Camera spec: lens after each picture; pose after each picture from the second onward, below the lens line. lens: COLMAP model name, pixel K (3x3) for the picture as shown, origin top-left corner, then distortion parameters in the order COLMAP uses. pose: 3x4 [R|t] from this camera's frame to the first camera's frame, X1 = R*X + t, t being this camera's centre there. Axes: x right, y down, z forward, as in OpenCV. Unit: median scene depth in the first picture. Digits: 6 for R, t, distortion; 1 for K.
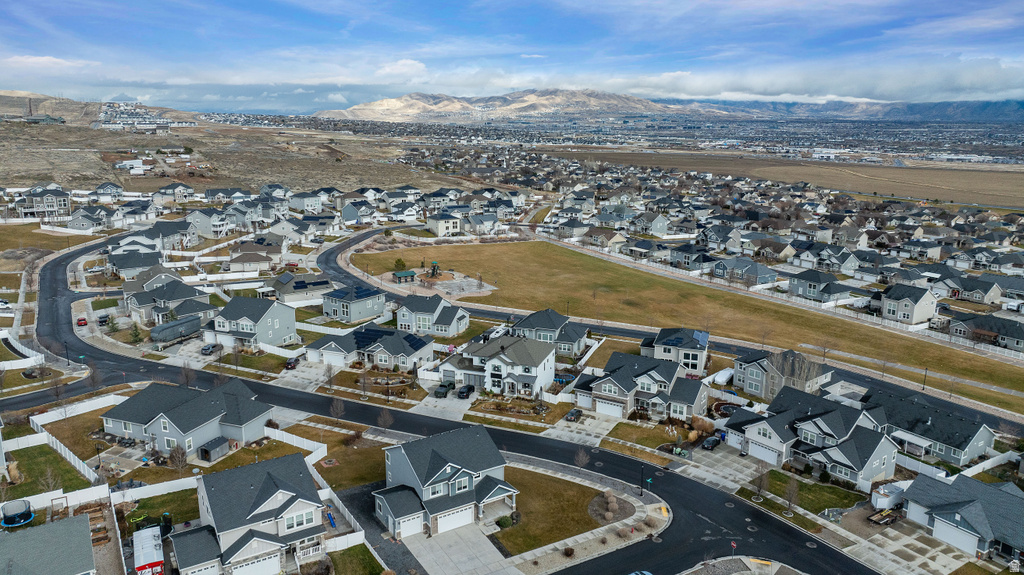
lens RADIAL K [[719.8, 0, 515.9], [0, 719.8, 282.5], [0, 0, 1]] dist [-0.022850, 0.016669]
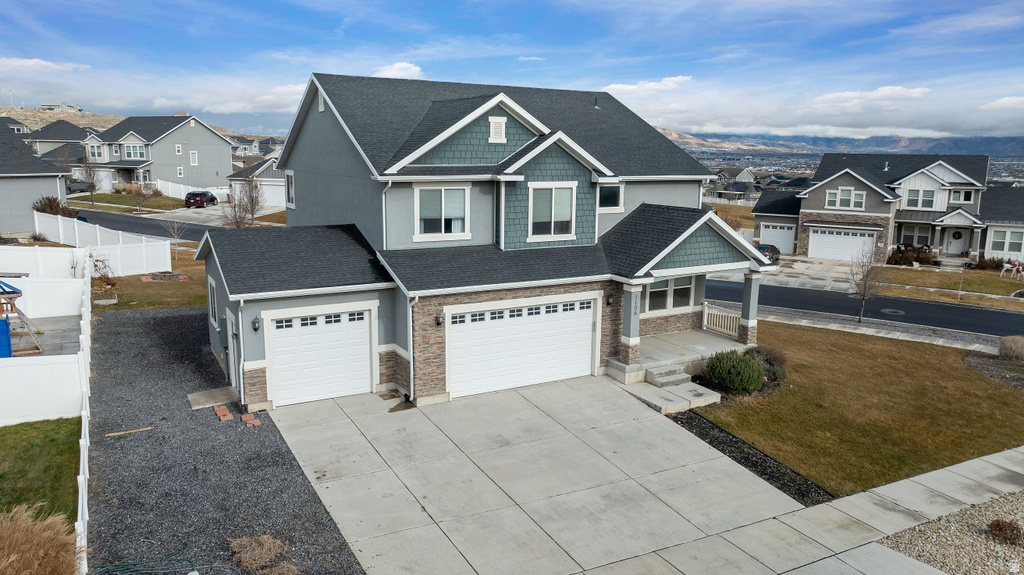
lens RADIAL K [[719.8, 0, 513.2], [0, 719.8, 283.7], [0, 0, 1]] dist [-0.022850, 0.016669]
pose [[0.998572, 0.012041, -0.052042, -0.050834], [-0.014400, 0.998874, -0.045209, 0.213968], [0.051439, 0.045894, 0.997621, 0.515045]]
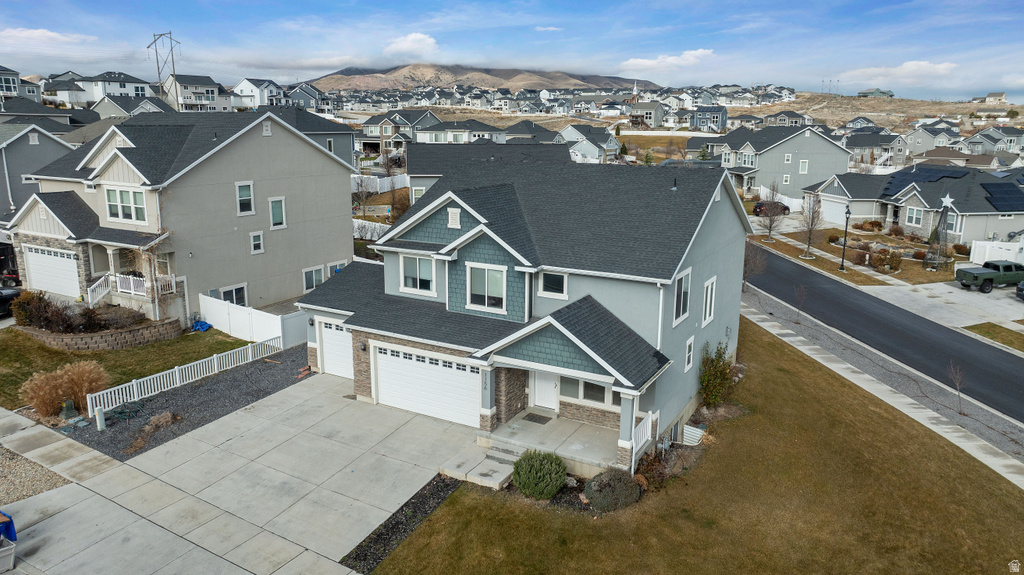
lens RADIAL K [[719.8, 0, 513.0], [0, 719.8, 285.9], [0, 0, 1]] dist [-0.022850, 0.016669]
pose [[0.461995, 0.188315, -0.866659, 0.121068], [-0.201423, 0.973941, 0.104252, 0.168085], [0.863707, 0.126402, 0.487887, 0.587391]]
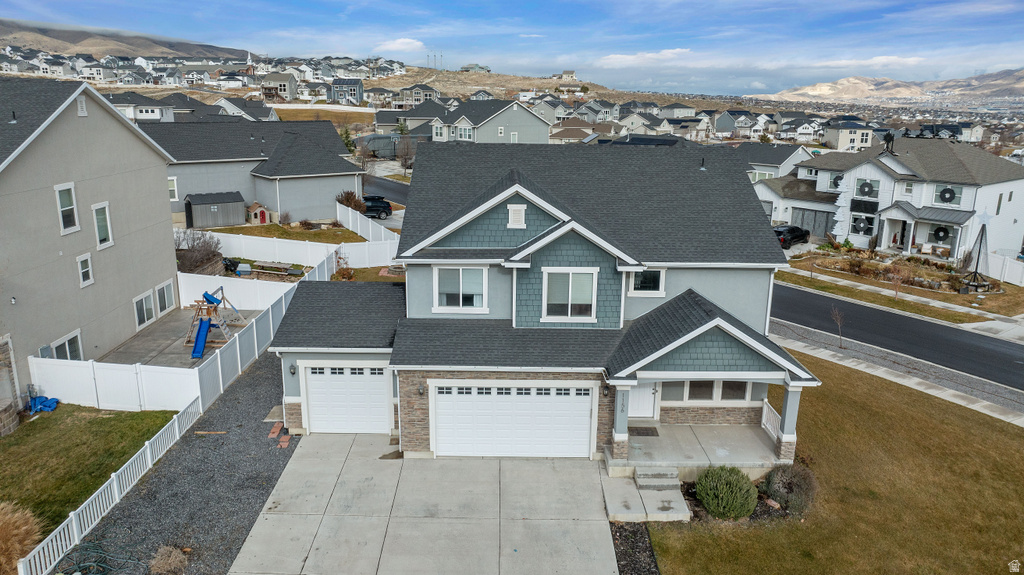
lens RADIAL K [[719.8, 0, 513.0], [0, 719.8, 284.2], [0, 0, 1]] dist [-0.022850, 0.016669]
pose [[0.844273, 0.132968, -0.519155, 0.024451], [-0.123730, 0.990922, 0.052582, 0.180707], [0.521434, 0.019842, 0.853061, 0.527039]]
